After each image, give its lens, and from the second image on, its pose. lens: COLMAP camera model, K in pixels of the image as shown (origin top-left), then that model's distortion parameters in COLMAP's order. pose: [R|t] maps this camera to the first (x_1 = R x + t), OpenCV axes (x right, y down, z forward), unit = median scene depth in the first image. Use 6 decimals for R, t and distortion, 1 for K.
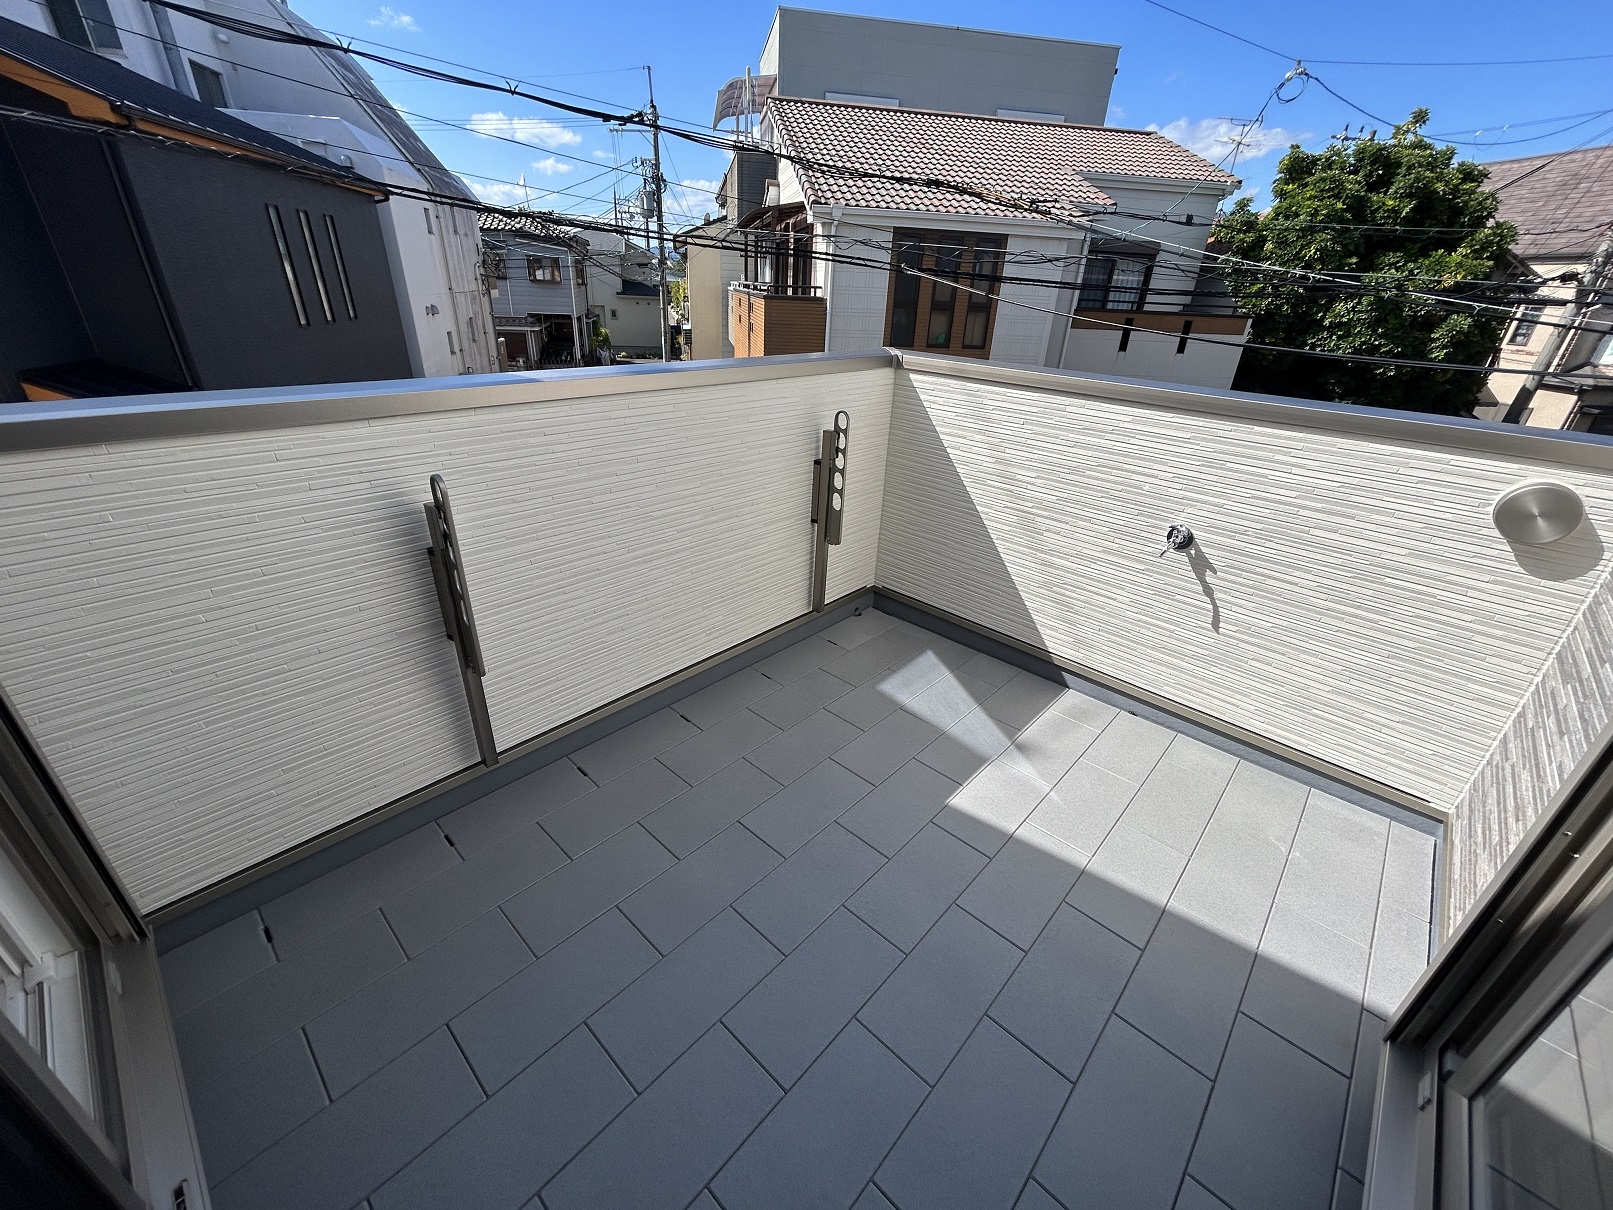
lens RADIAL K [[648.0, 0, 807.1], [0, 648.0, 609.2], [0, 0, 1]] dist [-0.002025, 0.001170]
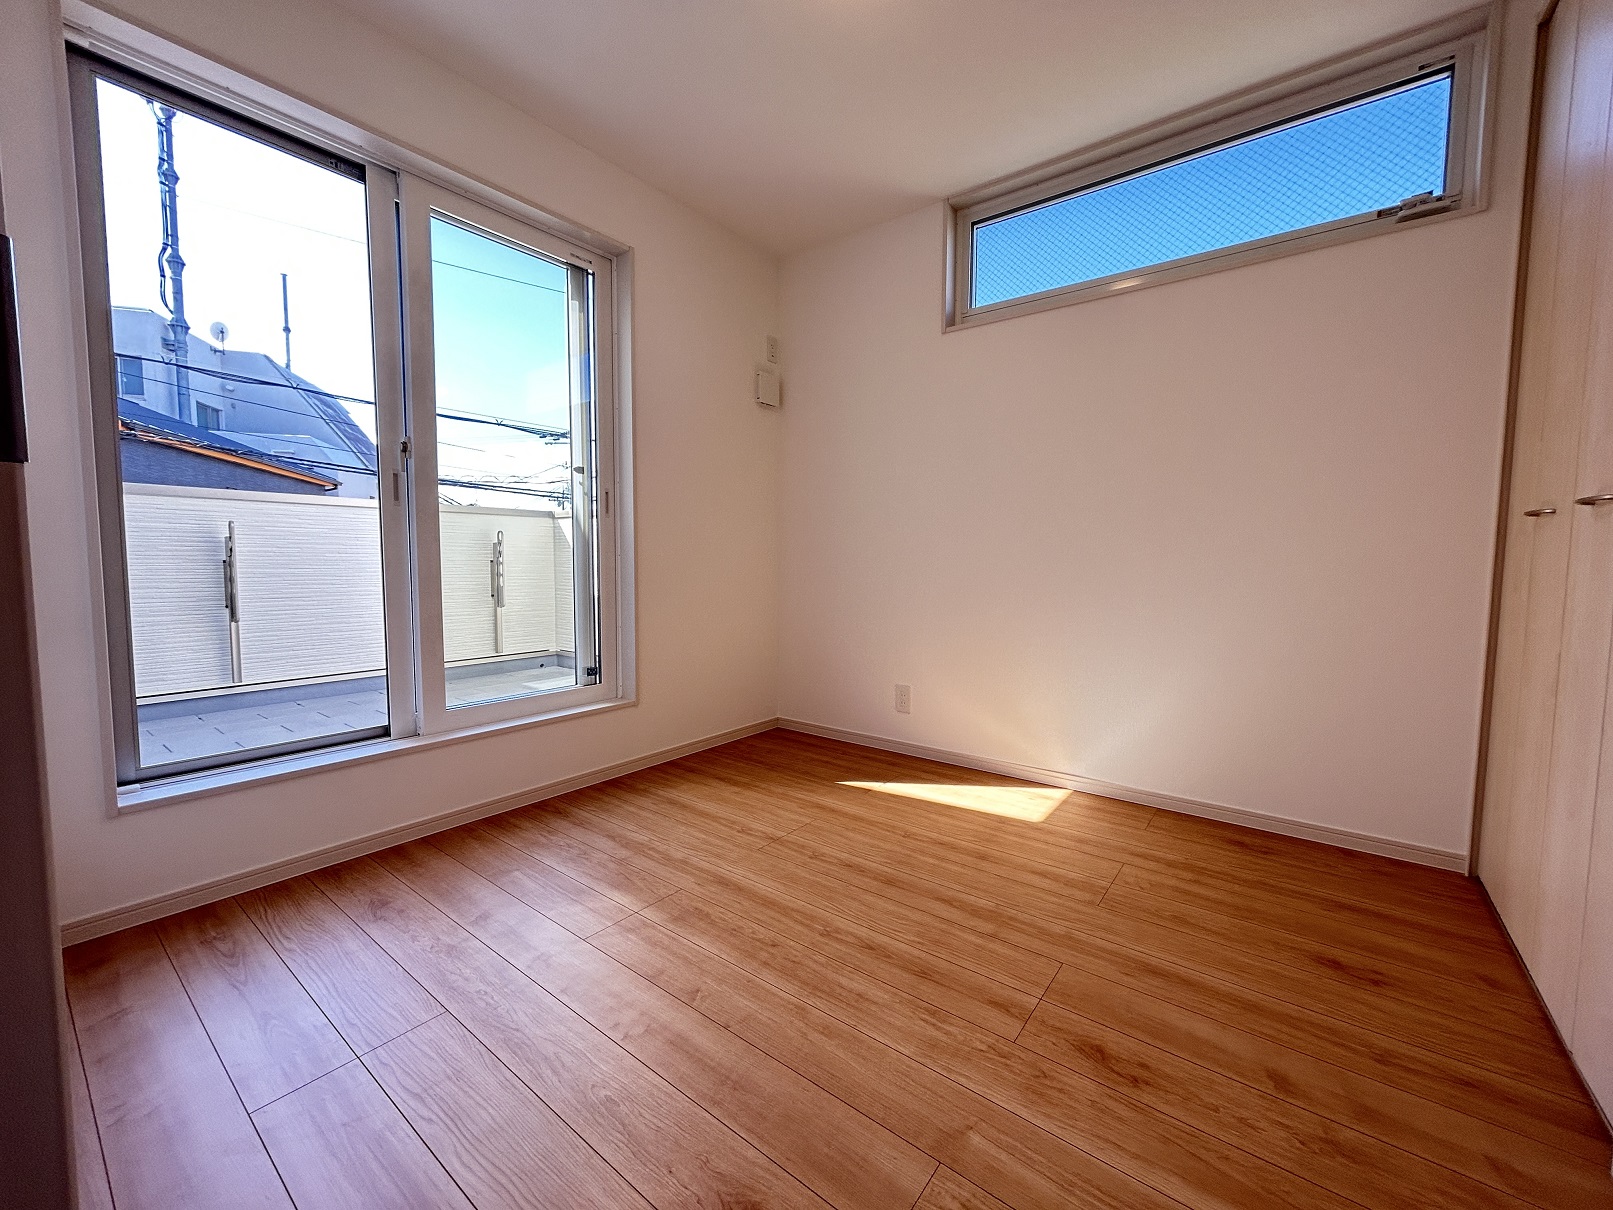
lens RADIAL K [[648.0, 0, 799.1], [0, 648.0, 603.6], [0, 0, 1]] dist [-0.002025, 0.001170]
pose [[0.995631, -0.041380, 0.083701, 0.139928], [0.070468, 0.921124, -0.382837, 0.123262], [-0.061257, 0.387063, 0.920016, -0.126927]]
